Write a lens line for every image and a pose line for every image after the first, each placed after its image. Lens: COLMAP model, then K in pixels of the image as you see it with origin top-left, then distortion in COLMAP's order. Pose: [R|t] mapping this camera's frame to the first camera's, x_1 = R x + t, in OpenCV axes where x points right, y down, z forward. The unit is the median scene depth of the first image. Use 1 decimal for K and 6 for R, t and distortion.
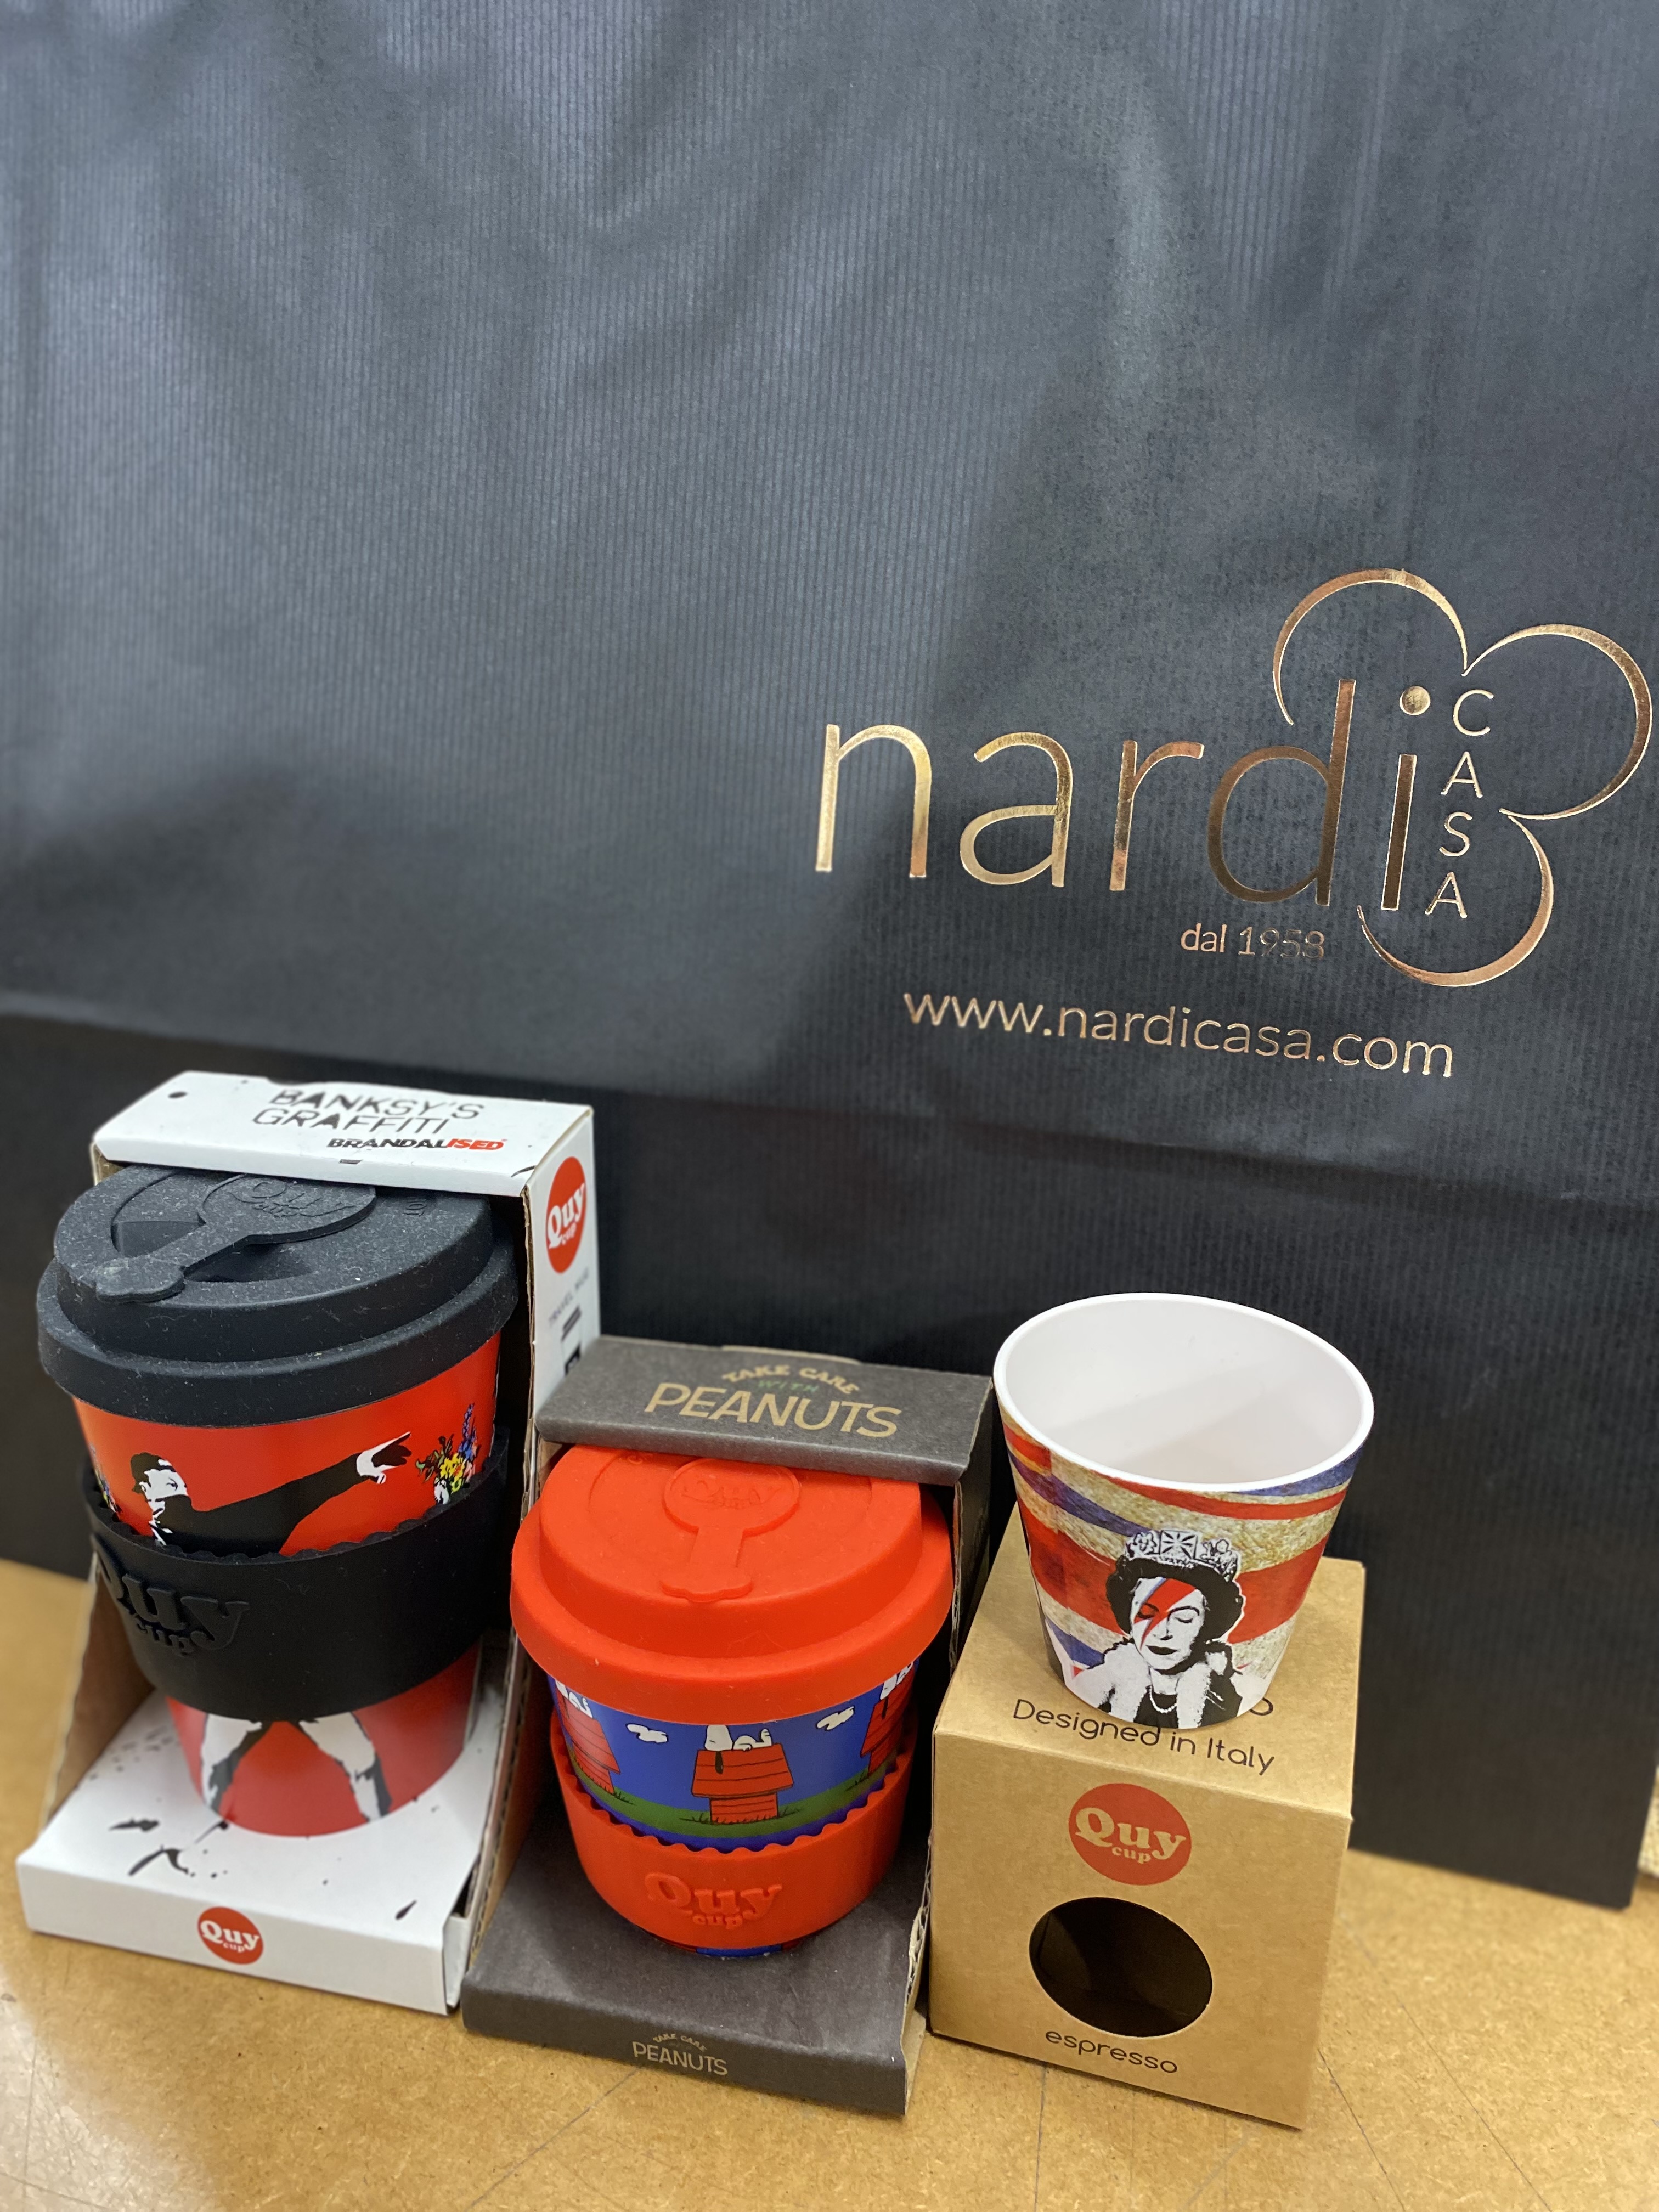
lens RADIAL K [[1728.4, 0, 833.6], [0, 1728.4, 1101.8], [0, 0, 1]] dist [0.002029, -0.027038]
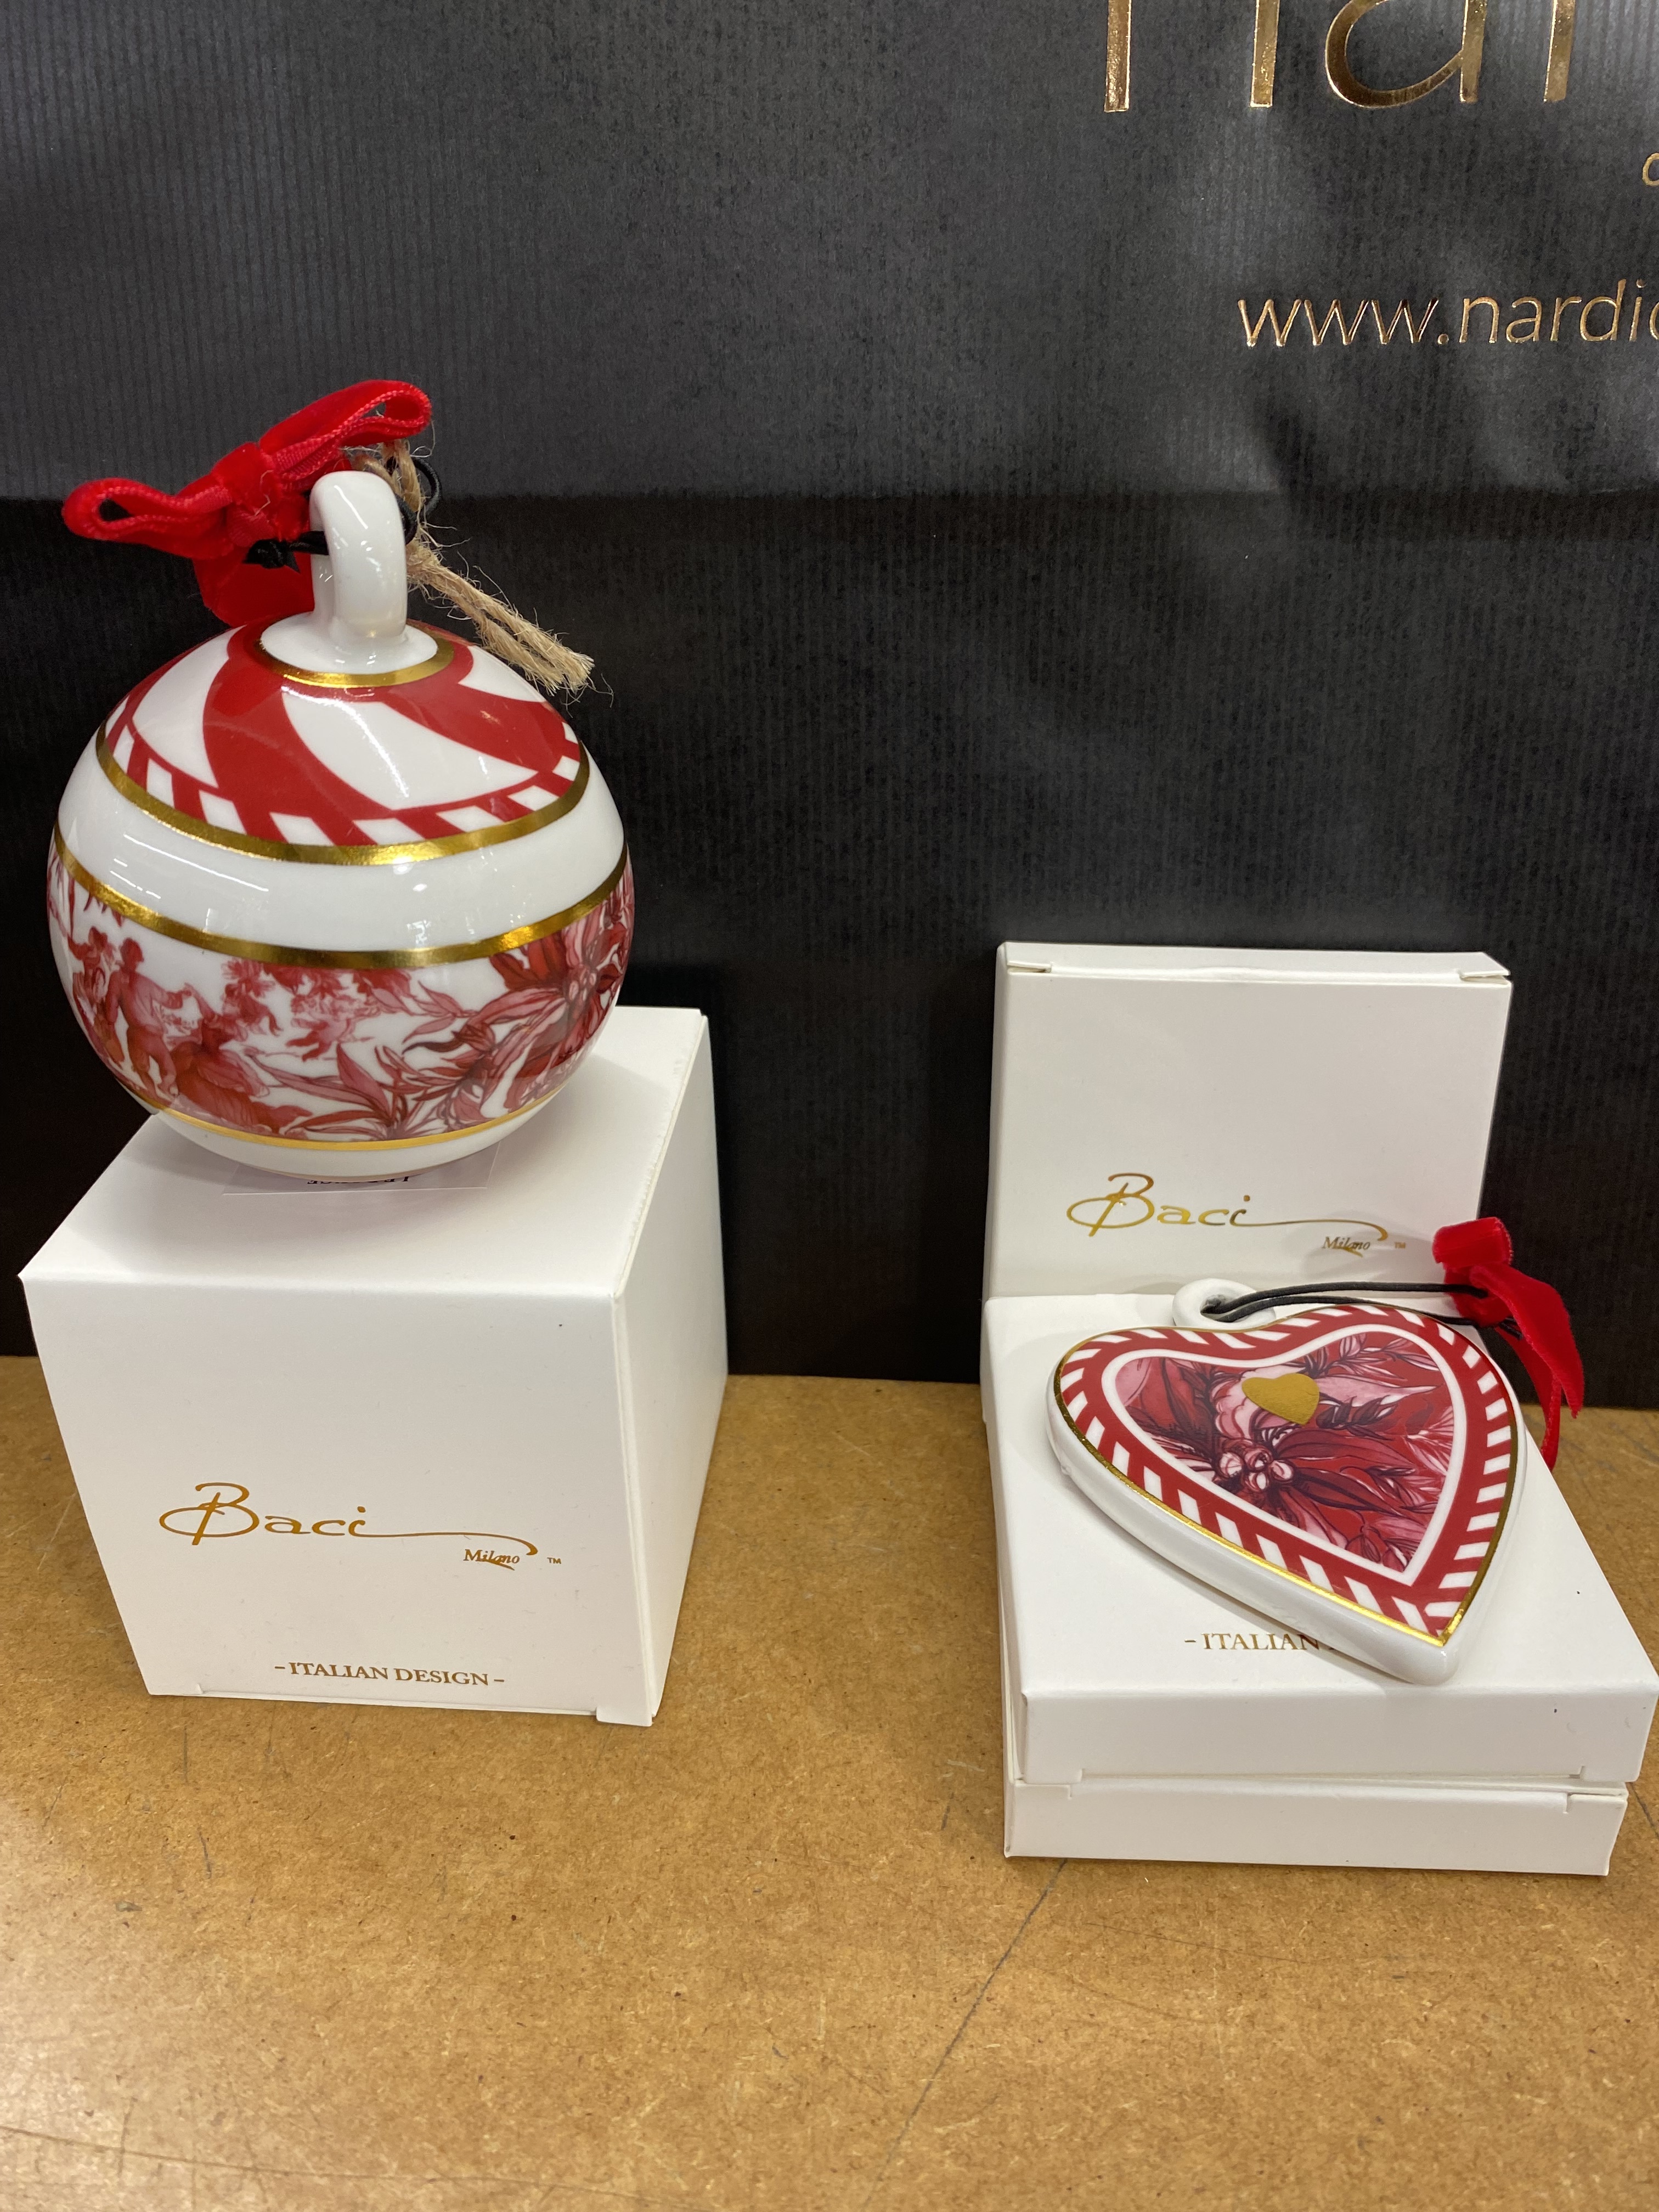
lens RADIAL K [[1728.4, 0, 824.4], [0, 1728.4, 1112.8], [0, 0, 1]] dist [0.002029, -0.027038]
pose [[0.980557, -0.116182, 0.158146, -0.280384], [0.101772, 0.990128, 0.096381, 0.184269], [-0.167783, -0.078413, 0.982701, 0.332026]]
